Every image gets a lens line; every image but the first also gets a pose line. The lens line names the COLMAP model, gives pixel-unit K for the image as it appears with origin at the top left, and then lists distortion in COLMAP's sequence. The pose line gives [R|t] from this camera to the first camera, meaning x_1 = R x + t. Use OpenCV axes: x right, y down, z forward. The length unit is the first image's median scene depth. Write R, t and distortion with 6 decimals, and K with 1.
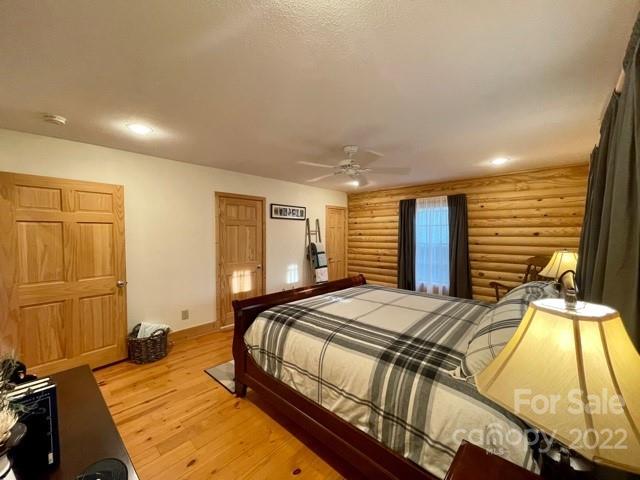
lens RADIAL K [[261.1, 0, 320.0], [0, 261.1, 240.0], [0, 0, 1]] dist [-0.001539, 0.000259]
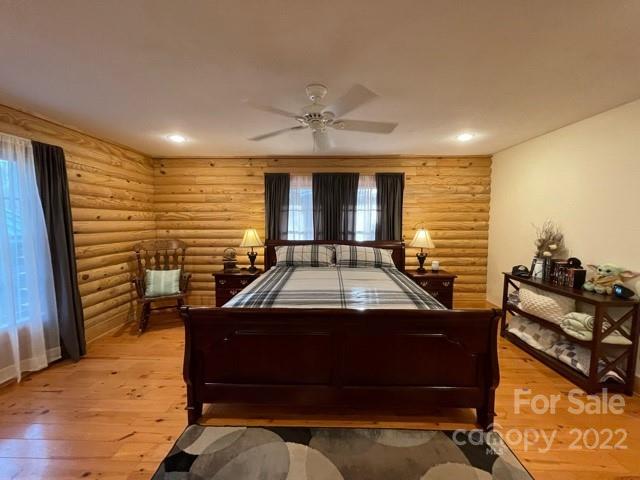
lens RADIAL K [[261.1, 0, 320.0], [0, 261.1, 240.0], [0, 0, 1]] dist [-0.001539, 0.000259]
pose [[-0.668391, -0.063552, 0.741090, -0.320271], [0.012813, 0.995212, 0.096900, -0.025155], [-0.743700, 0.074262, -0.664376, 1.105795]]
